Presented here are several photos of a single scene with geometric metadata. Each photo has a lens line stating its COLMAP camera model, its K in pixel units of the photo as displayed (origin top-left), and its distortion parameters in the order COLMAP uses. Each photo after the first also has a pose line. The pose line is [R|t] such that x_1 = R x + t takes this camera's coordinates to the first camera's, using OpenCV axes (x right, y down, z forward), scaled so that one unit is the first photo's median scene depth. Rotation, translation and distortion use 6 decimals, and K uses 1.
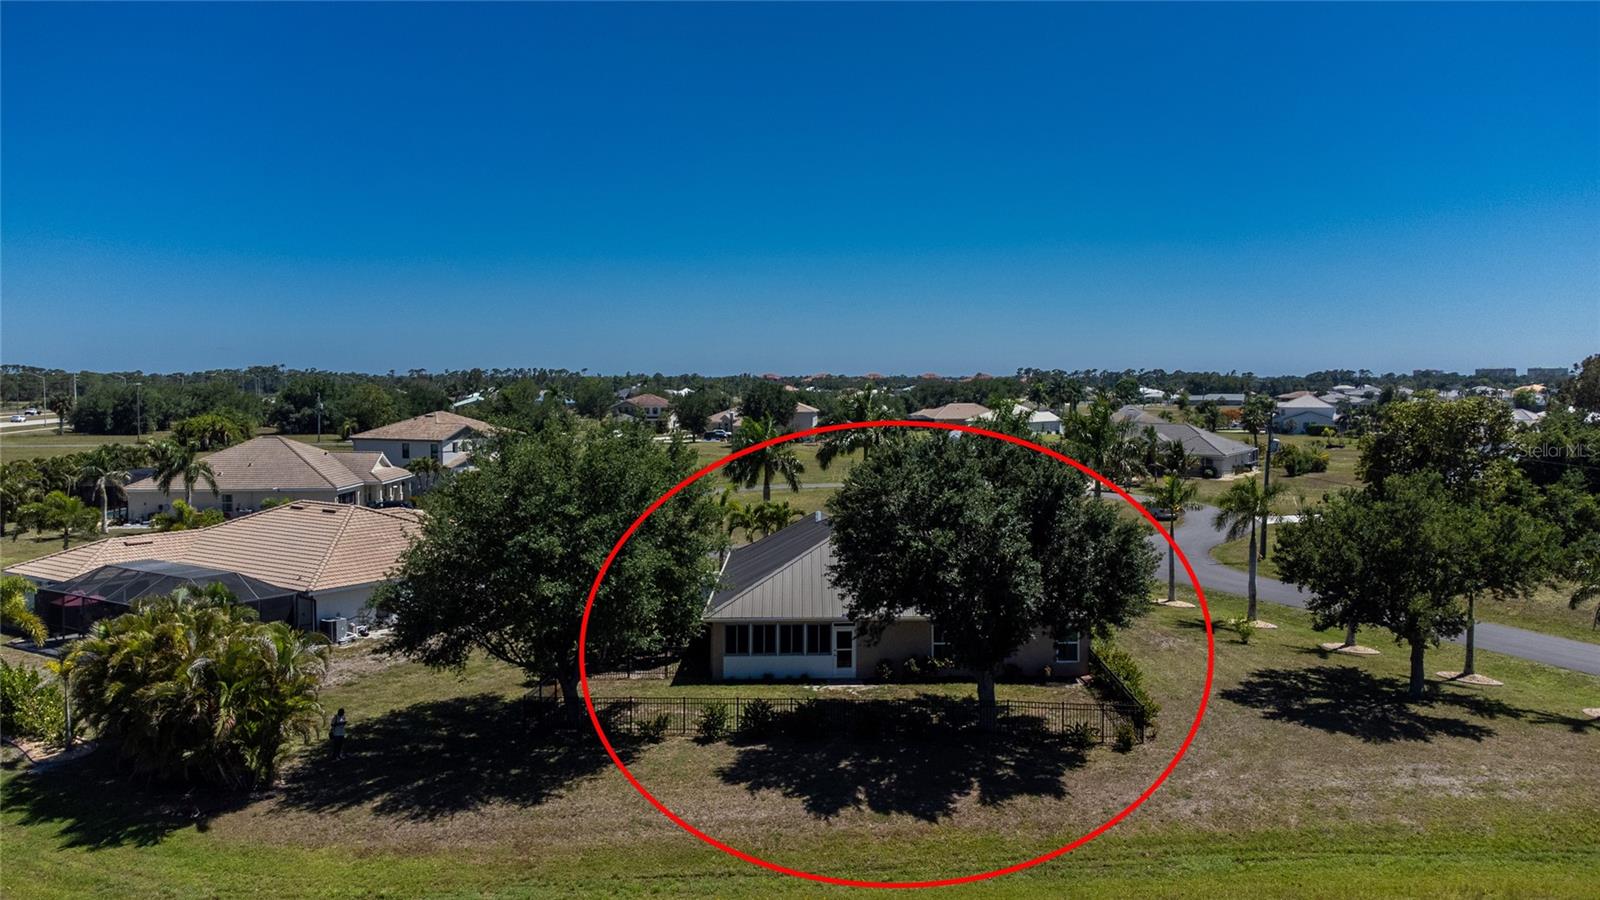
lens RADIAL K [[1239.7, 0, 832.6], [0, 1239.7, 447.5], [0, 0, 1]] dist [0.015110, 0.069836]
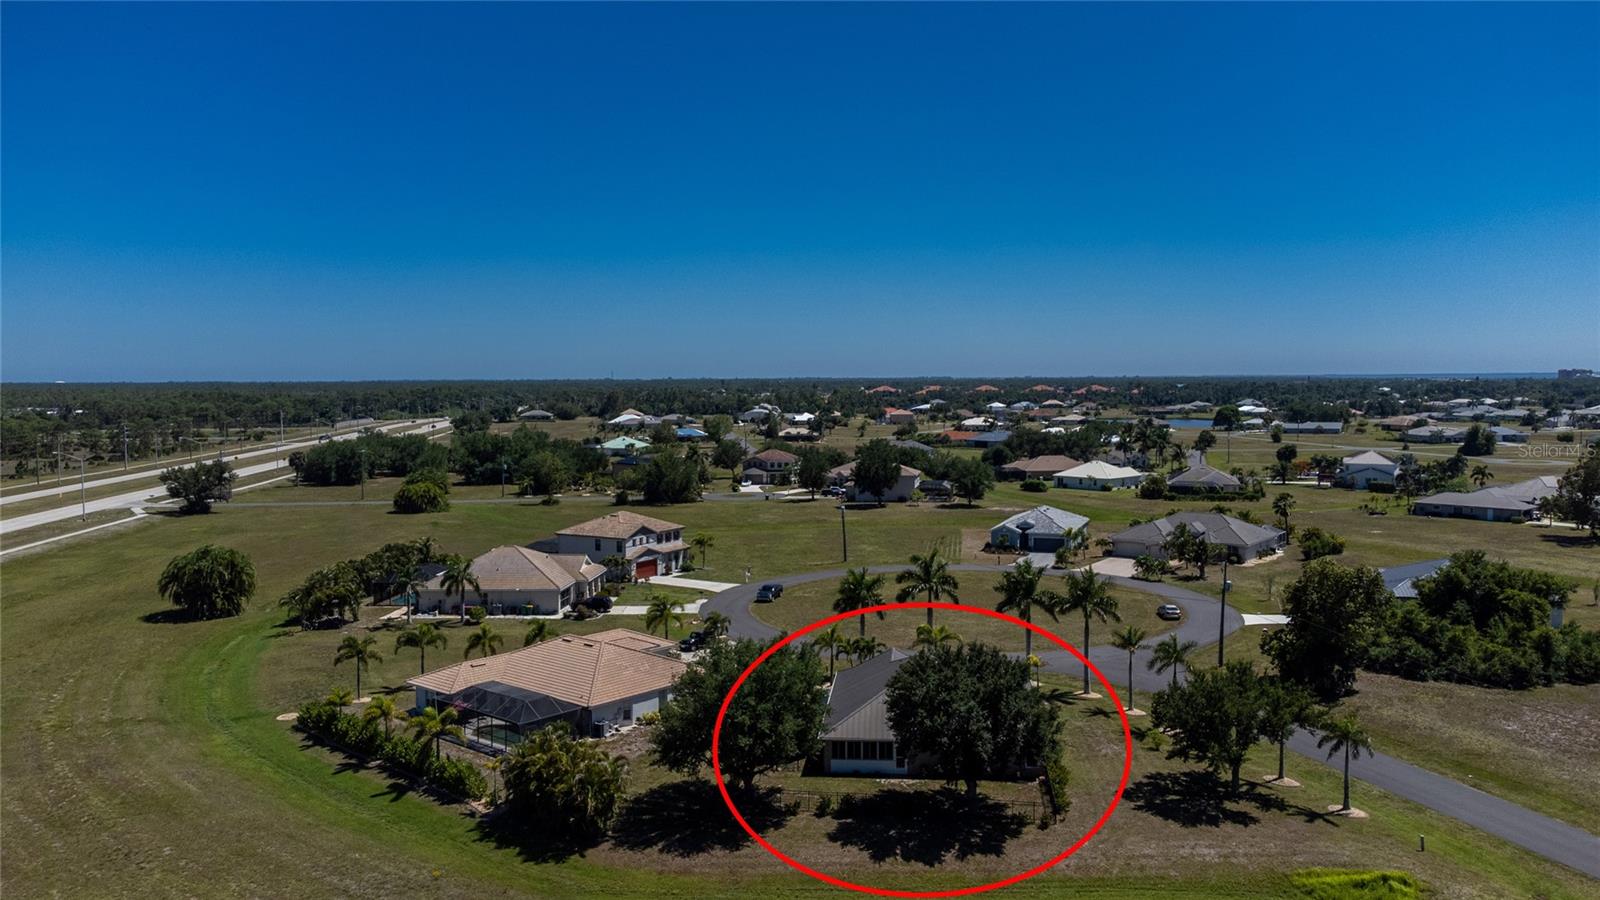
lens RADIAL K [[1239.7, 0, 832.6], [0, 1239.7, 447.5], [0, 0, 1]] dist [0.015110, 0.069836]
pose [[0.995396, 0.002288, -0.095823, 0.094951], [-0.001670, 0.999977, 0.006525, -0.332372], [0.095836, -0.006335, 0.995377, -0.865388]]
